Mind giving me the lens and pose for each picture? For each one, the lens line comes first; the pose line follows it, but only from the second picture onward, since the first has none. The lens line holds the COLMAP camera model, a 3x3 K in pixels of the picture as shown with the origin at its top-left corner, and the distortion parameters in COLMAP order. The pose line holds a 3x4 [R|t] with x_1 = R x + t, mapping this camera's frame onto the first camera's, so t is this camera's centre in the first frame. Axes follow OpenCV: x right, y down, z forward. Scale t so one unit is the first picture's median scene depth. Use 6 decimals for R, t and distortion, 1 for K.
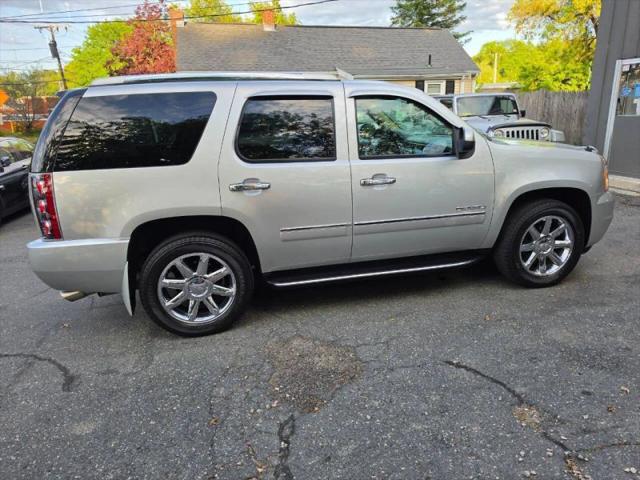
lens RADIAL K [[440.3, 0, 324.5], [0, 440.3, 237.5], [0, 0, 1]] dist [0.042162, -0.053156]
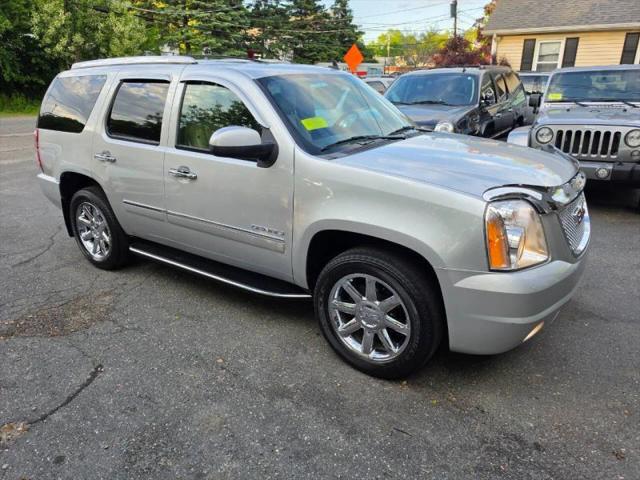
lens RADIAL K [[440.4, 0, 322.2], [0, 440.4, 242.3], [0, 0, 1]] dist [0.028492, -0.038457]
pose [[0.662440, 0.285547, -0.692558, 1.022533], [-0.216609, 0.958023, 0.187811, -0.231083], [0.717115, 0.025601, 0.696484, 0.560357]]
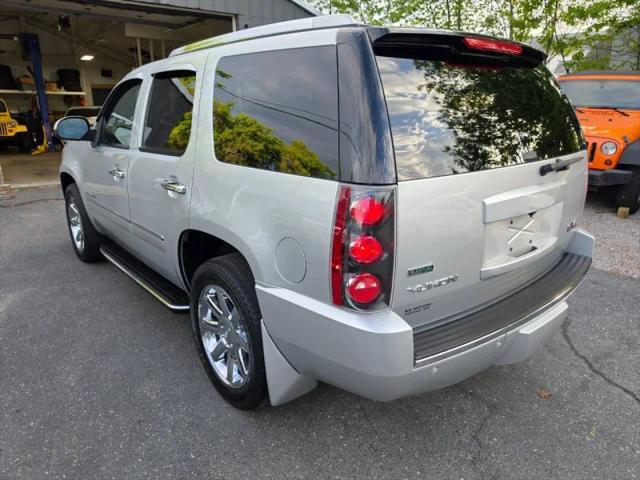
lens RADIAL K [[447.7, 0, 328.7], [0, 447.7, 237.0], [0, 0, 1]] dist [-0.000947, -0.005915]
pose [[-0.450129, -0.216619, 0.866291, -1.057935], [0.264473, 0.894264, 0.361035, -0.379201], [-0.852900, 0.391623, -0.345244, 1.545254]]
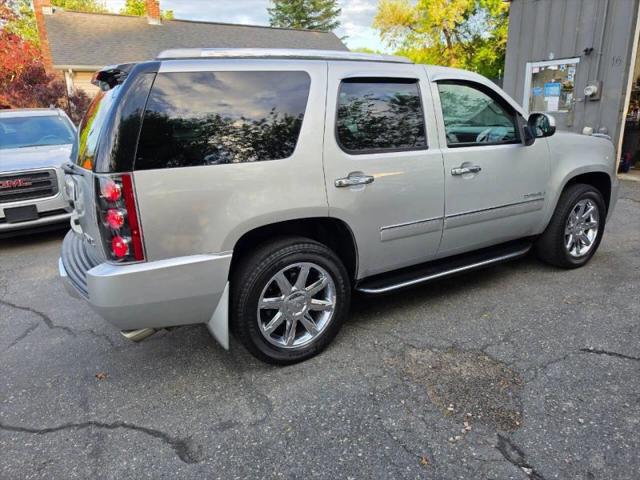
lens RADIAL K [[441.2, 0, 317.6], [0, 441.2, 235.8], [0, 0, 1]] dist [0.033119, -0.043906]
pose [[0.959732, -0.074833, 0.270765, -0.451722], [0.077583, 0.996986, 0.000549, -0.013709], [-0.269990, 0.020480, 0.962645, 0.177358]]
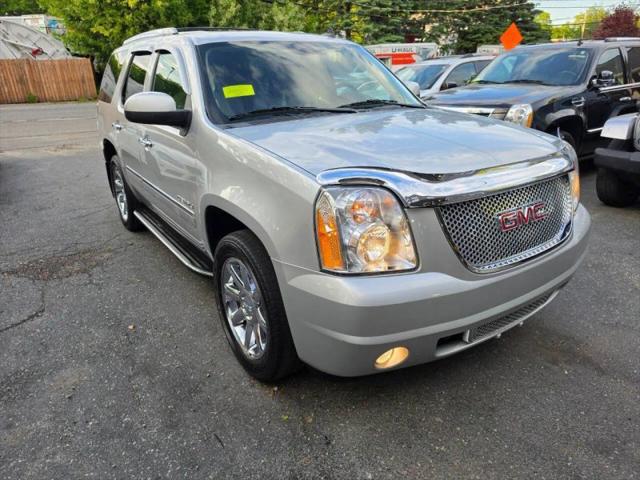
lens RADIAL K [[440.3, 0, 324.5], [0, 440.3, 237.5], [0, 0, 1]] dist [0.042162, -0.053156]
pose [[0.357764, 0.357592, -0.862631, 1.181858], [-0.248036, 0.926981, 0.281398, -0.305369], [0.900268, 0.113290, 0.420336, 0.969183]]
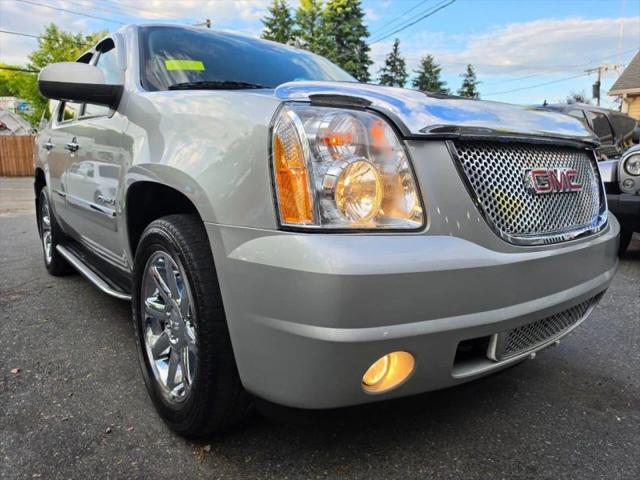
lens RADIAL K [[445.7, 0, 318.1], [0, 445.7, 236.2], [0, 0, 1]] dist [0.005807, -0.011514]
pose [[0.412837, 0.181251, -0.892588, 1.064439], [-0.270540, 0.960172, 0.069845, -0.149180], [0.869697, 0.212646, 0.445430, 1.063206]]
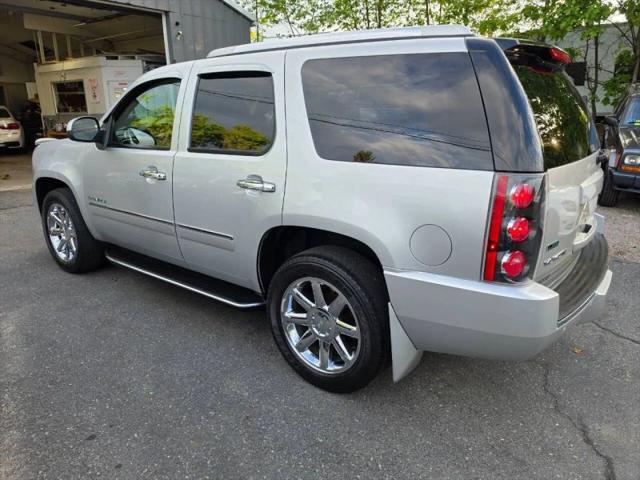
lens RADIAL K [[445.7, 0, 318.1], [0, 445.7, 236.2], [0, 0, 1]] dist [0.005807, -0.011514]
pose [[-0.623970, -0.185295, 0.759162, -0.937528], [0.237154, 0.880762, 0.409897, -0.459540], [-0.744594, 0.435802, -0.505626, 1.808366]]
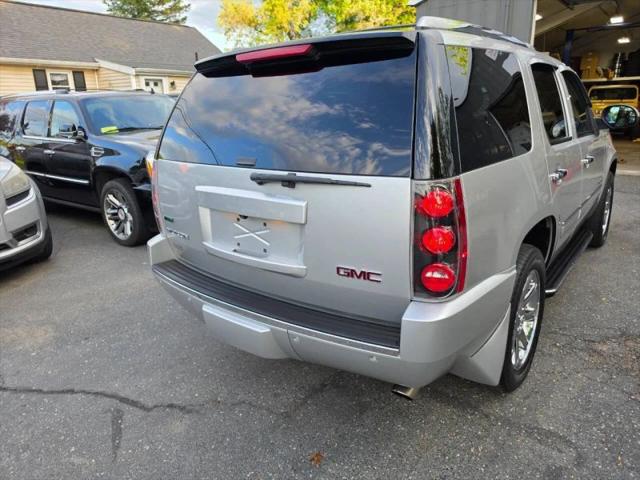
lens RADIAL K [[447.5, 0, 320.3], [0, 447.5, 233.0], [0, 0, 1]] dist [0.012551, -0.019320]
pose [[0.791951, -0.161660, 0.588795, -0.942492], [0.175681, 0.983866, 0.033833, -0.107488], [-0.584765, 0.076646, 0.807574, 0.563533]]
